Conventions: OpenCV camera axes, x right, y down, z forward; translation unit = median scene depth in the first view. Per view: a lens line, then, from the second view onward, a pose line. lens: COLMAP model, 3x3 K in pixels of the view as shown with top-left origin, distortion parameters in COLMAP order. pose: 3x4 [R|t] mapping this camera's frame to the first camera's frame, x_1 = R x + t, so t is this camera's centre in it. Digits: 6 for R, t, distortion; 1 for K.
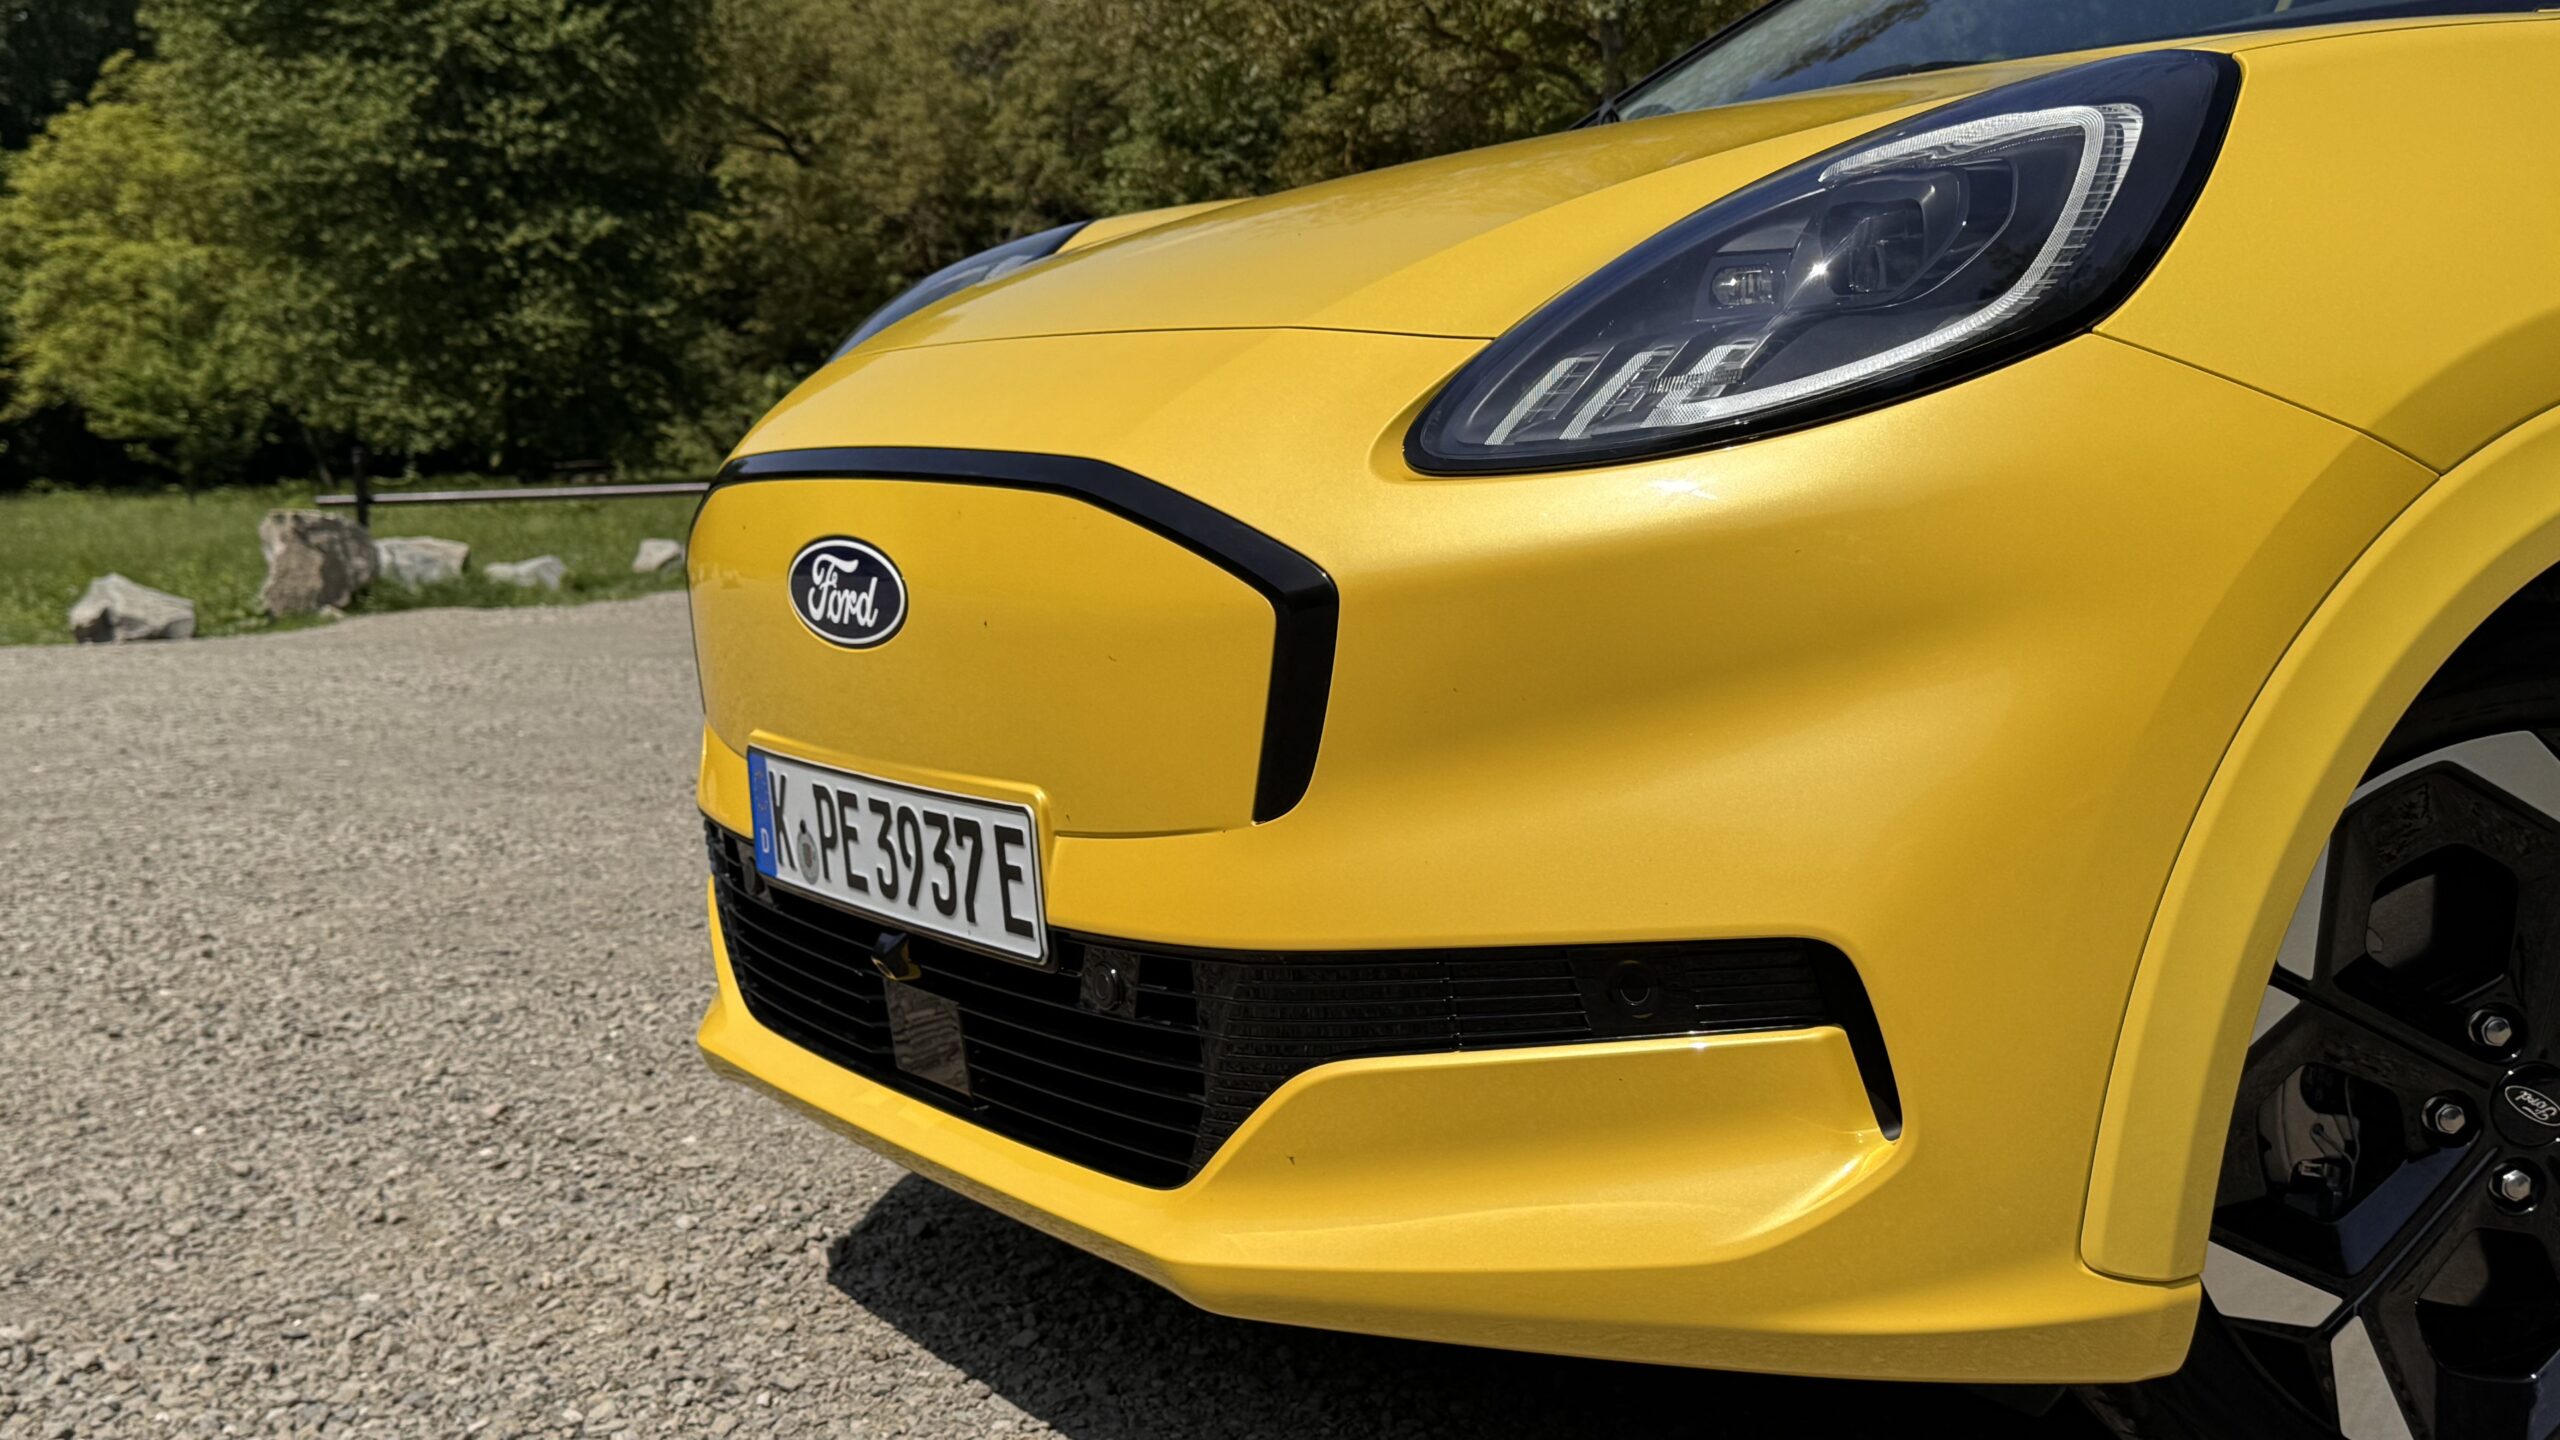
lens RADIAL K [[2757.7, 0, 1282.2], [0, 2757.7, 767.8], [0, 0, 1]] dist [0.095967, -0.003298]
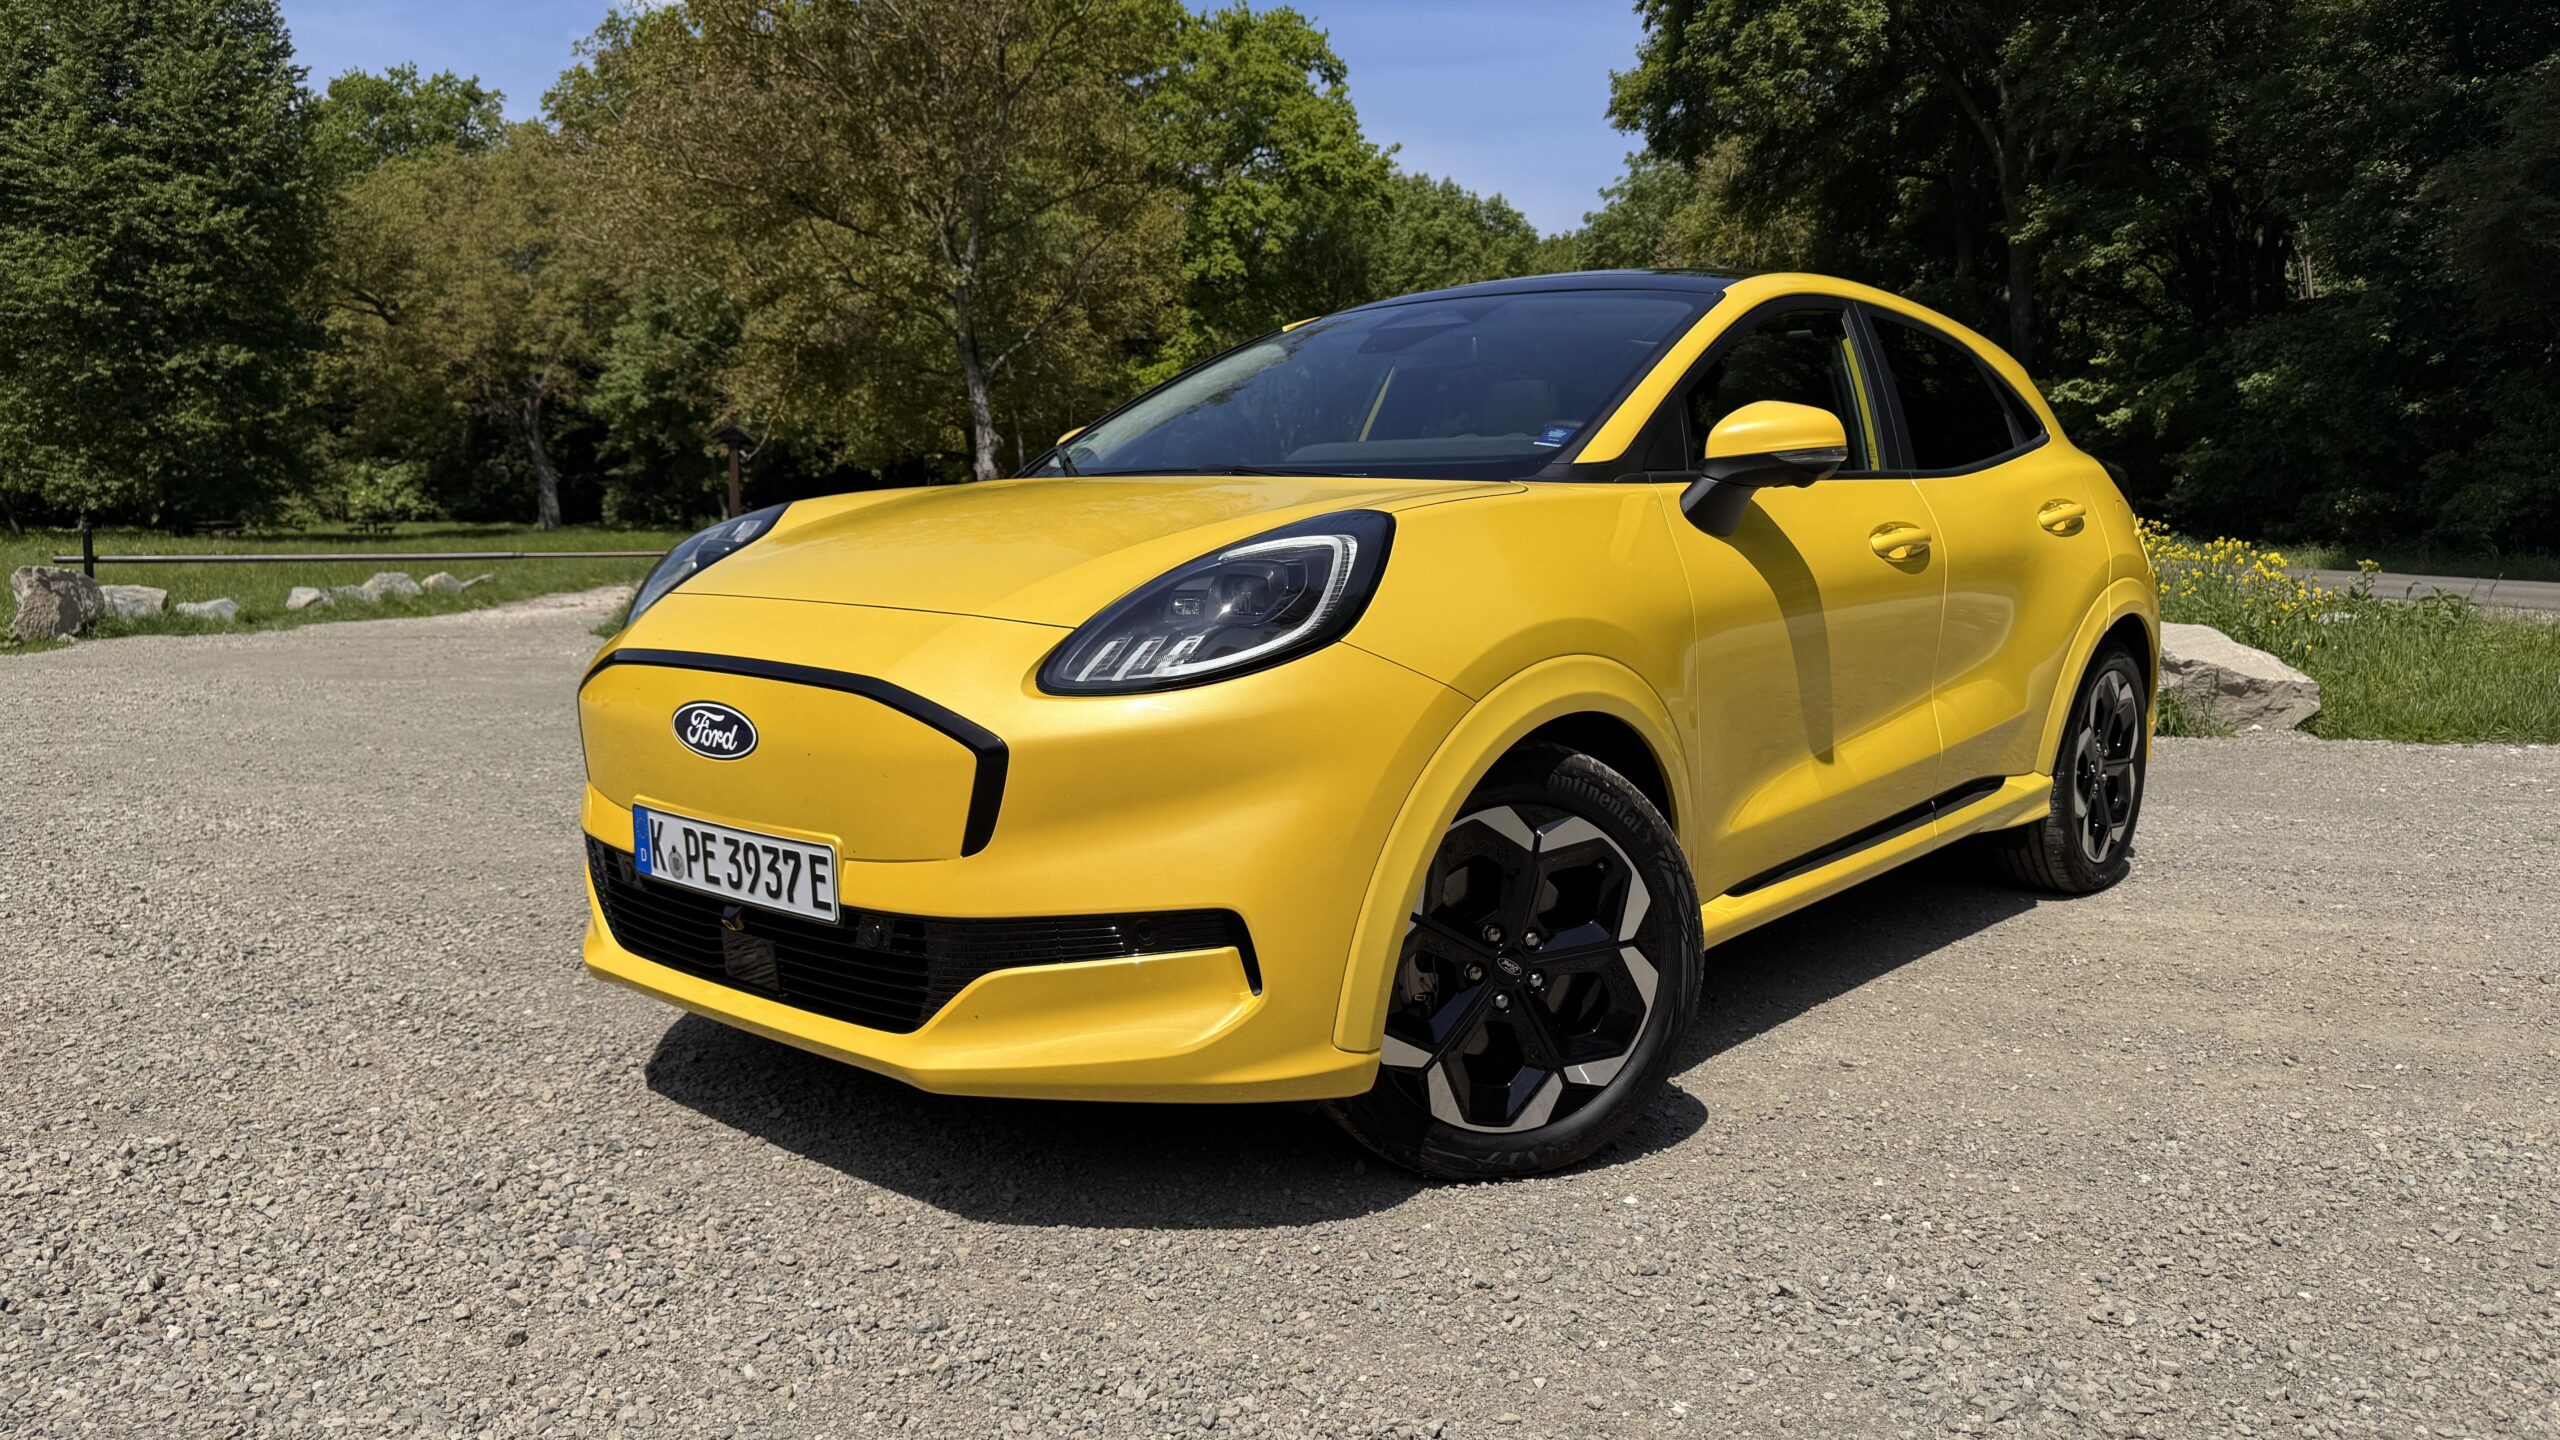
lens RADIAL K [[1721.8, 0, 1280.0], [0, 1721.8, 720.0], [0, 0, 1]] dist [-0.010345, -0.003706]
pose [[0.952875, 0.005580, 0.303310, -0.134749], [-0.002431, 0.999939, -0.010760, -0.054387], [-0.303352, 0.009516, 0.952831, -0.241573]]
